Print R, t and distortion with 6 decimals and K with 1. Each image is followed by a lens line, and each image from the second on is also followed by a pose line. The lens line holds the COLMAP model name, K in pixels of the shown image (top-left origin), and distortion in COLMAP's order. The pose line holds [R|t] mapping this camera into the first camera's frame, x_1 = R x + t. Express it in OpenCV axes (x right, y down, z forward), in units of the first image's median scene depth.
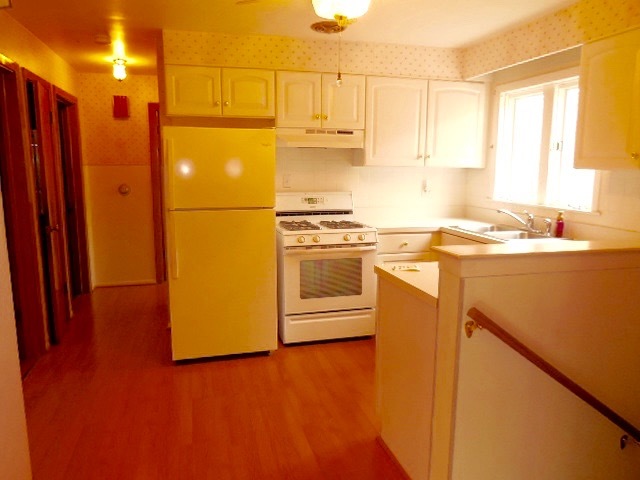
lens RADIAL K [[483.1, 0, 320.0], [0, 483.1, 240.0], [0, 0, 1]] dist [-0.004394, 0.000827]
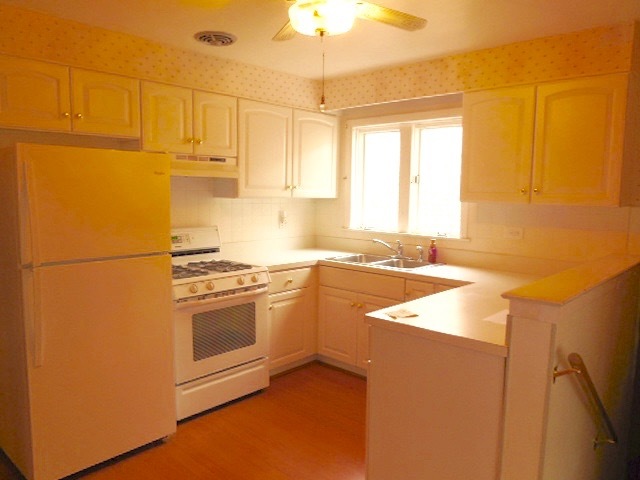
lens RADIAL K [[483.1, 0, 320.0], [0, 483.1, 240.0], [0, 0, 1]] dist [-0.004394, 0.000827]
pose [[0.849723, -0.050776, 0.524779, -0.264225], [0.076071, 0.996744, -0.026732, -0.042287], [-0.521713, 0.062635, 0.850819, 0.176930]]
